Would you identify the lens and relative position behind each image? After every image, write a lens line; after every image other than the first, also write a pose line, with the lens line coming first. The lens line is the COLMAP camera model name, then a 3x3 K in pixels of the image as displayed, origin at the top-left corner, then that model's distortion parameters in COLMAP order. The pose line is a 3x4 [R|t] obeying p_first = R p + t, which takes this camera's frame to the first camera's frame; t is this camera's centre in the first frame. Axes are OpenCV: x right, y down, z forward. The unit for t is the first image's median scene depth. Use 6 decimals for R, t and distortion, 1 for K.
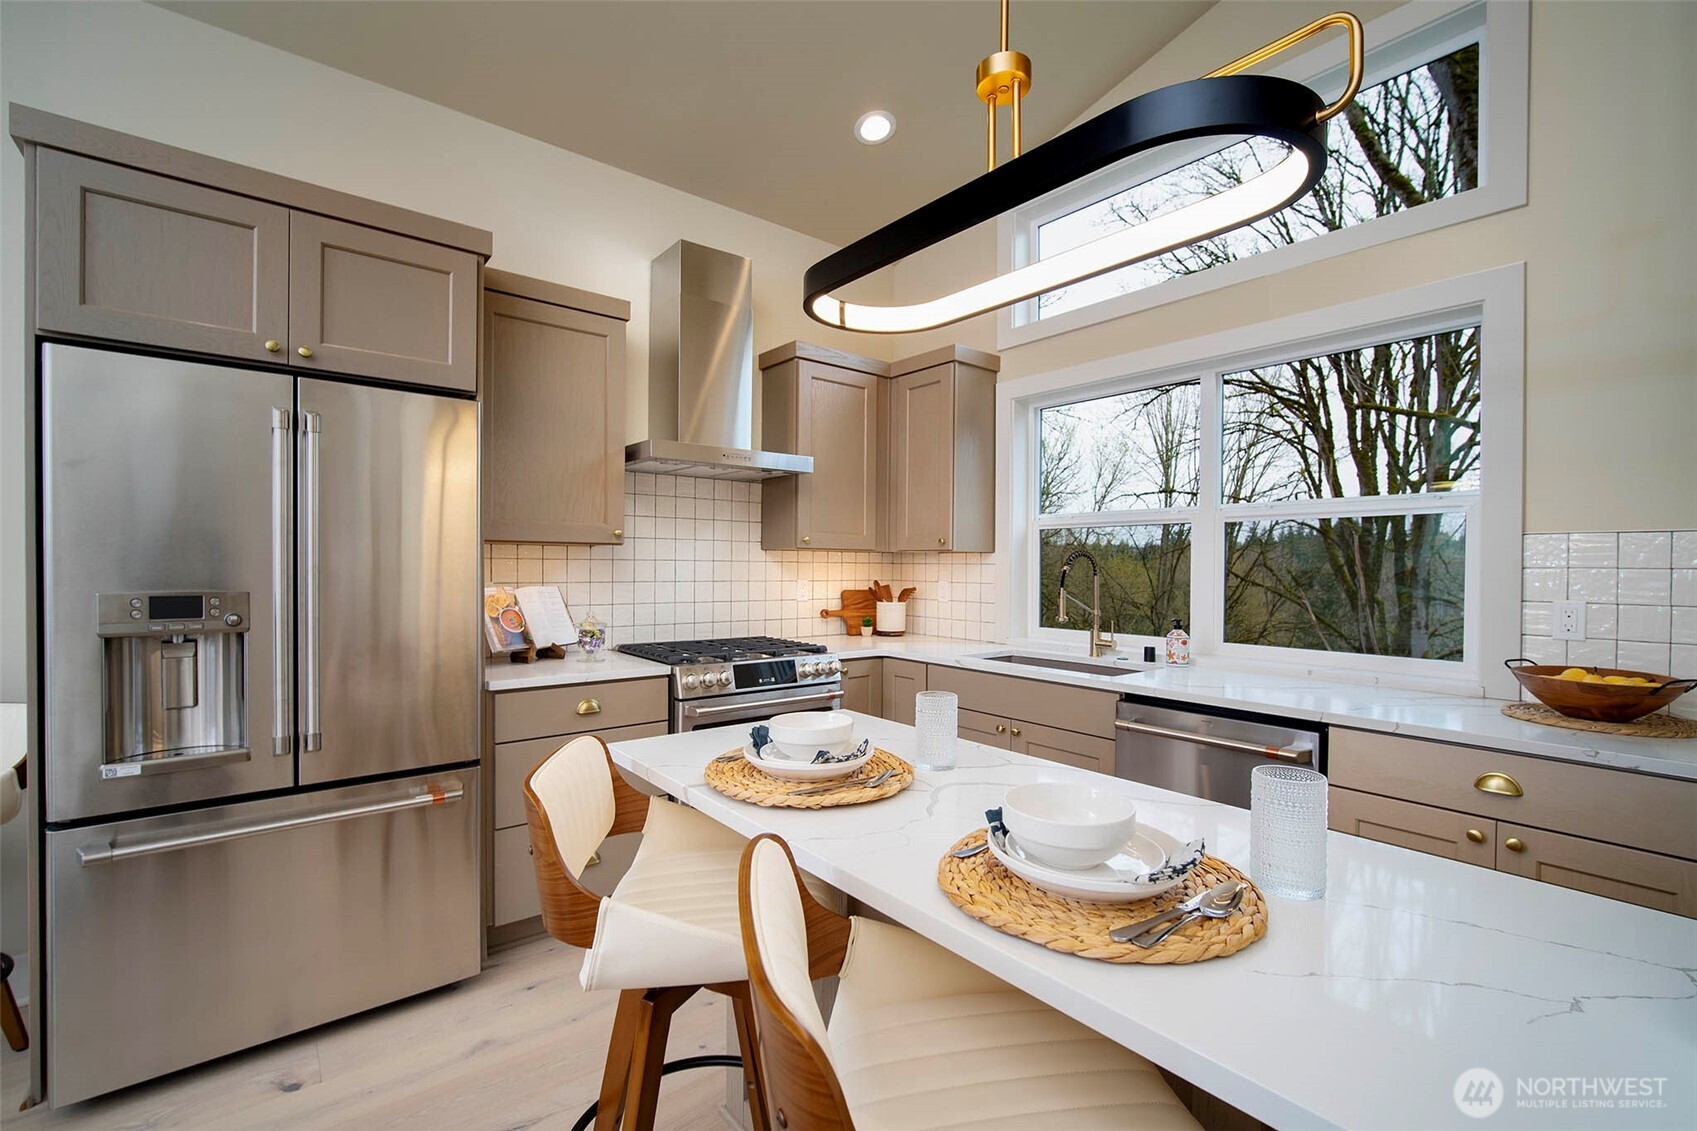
lens RADIAL K [[808.9, 0, 847.9], [0, 808.9, 537.7], [0, 0, 1]] dist [0.000074, 0.000095]
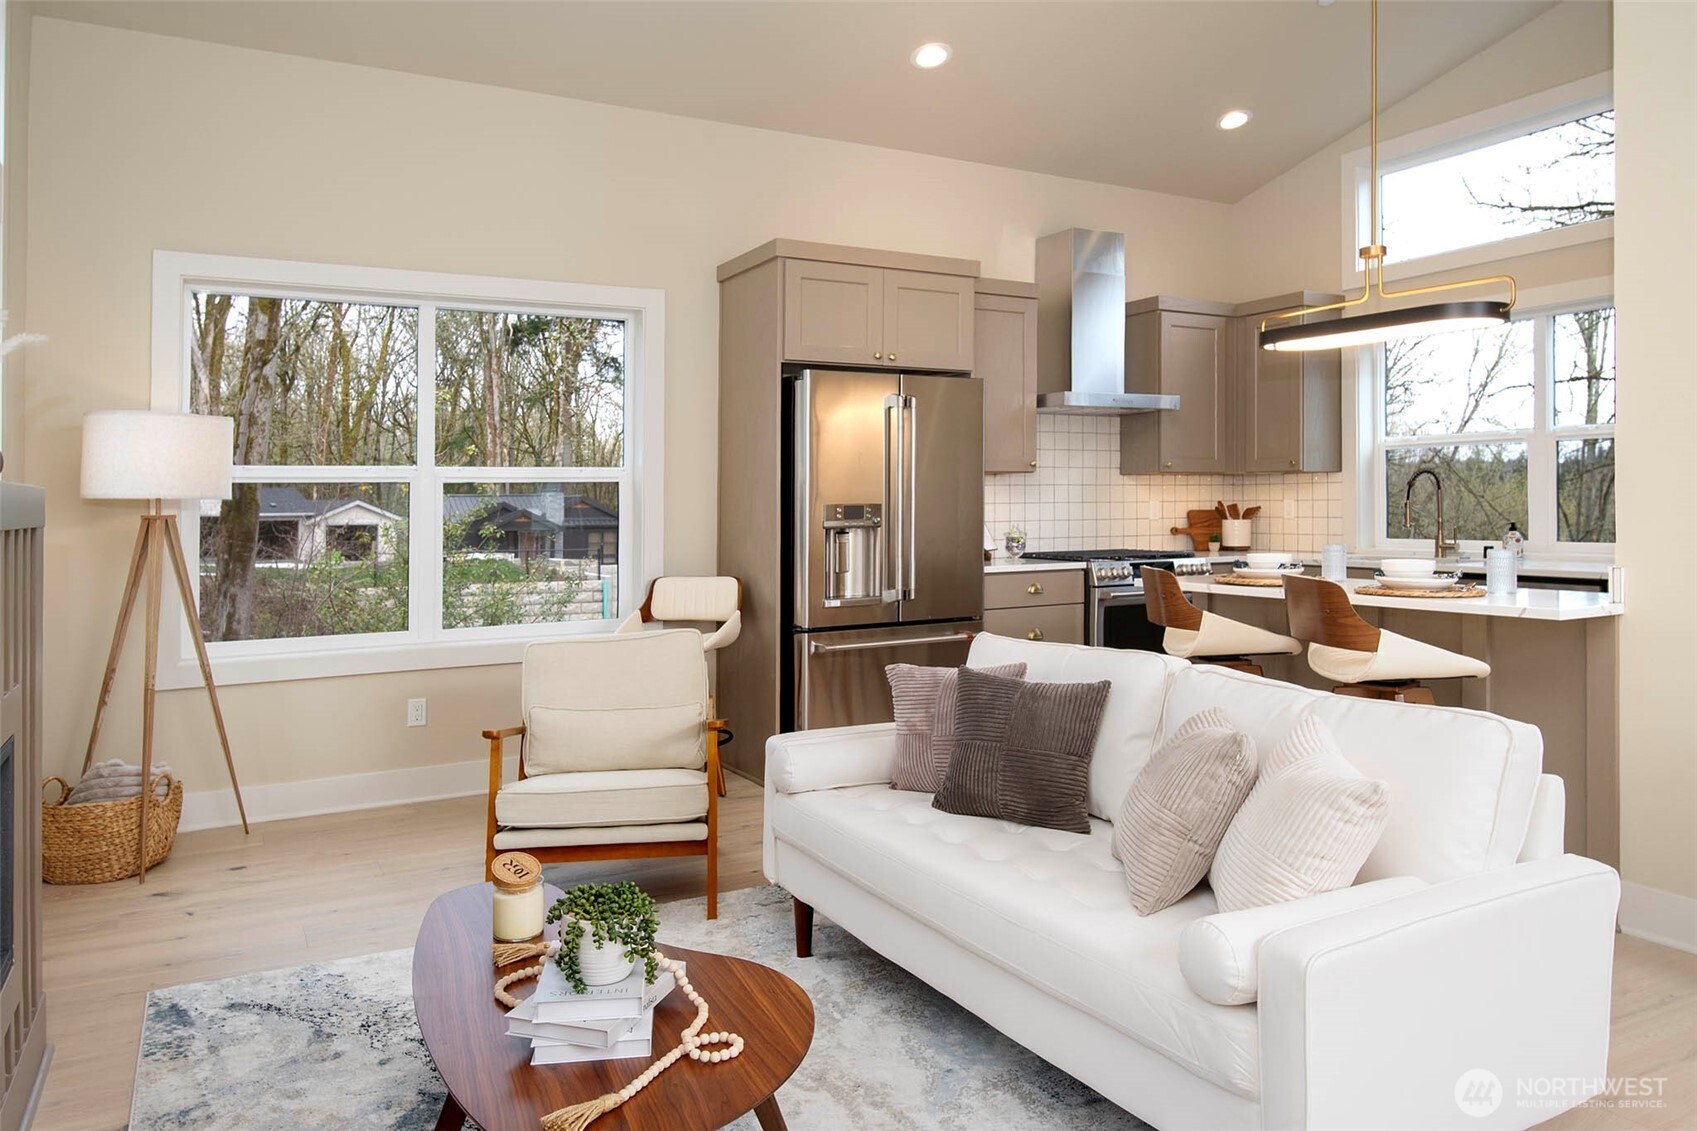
lens RADIAL K [[1279.6, 0, 733.2], [0, 1279.6, 507.2], [0, 0, 1]] dist [0.001807, 0.003399]
pose [[0.973485, -0.018407, -0.228009, -0.231690], [0.026059, 0.999192, 0.030598, -0.008597], [0.227261, -0.035728, 0.973178, -0.902415]]
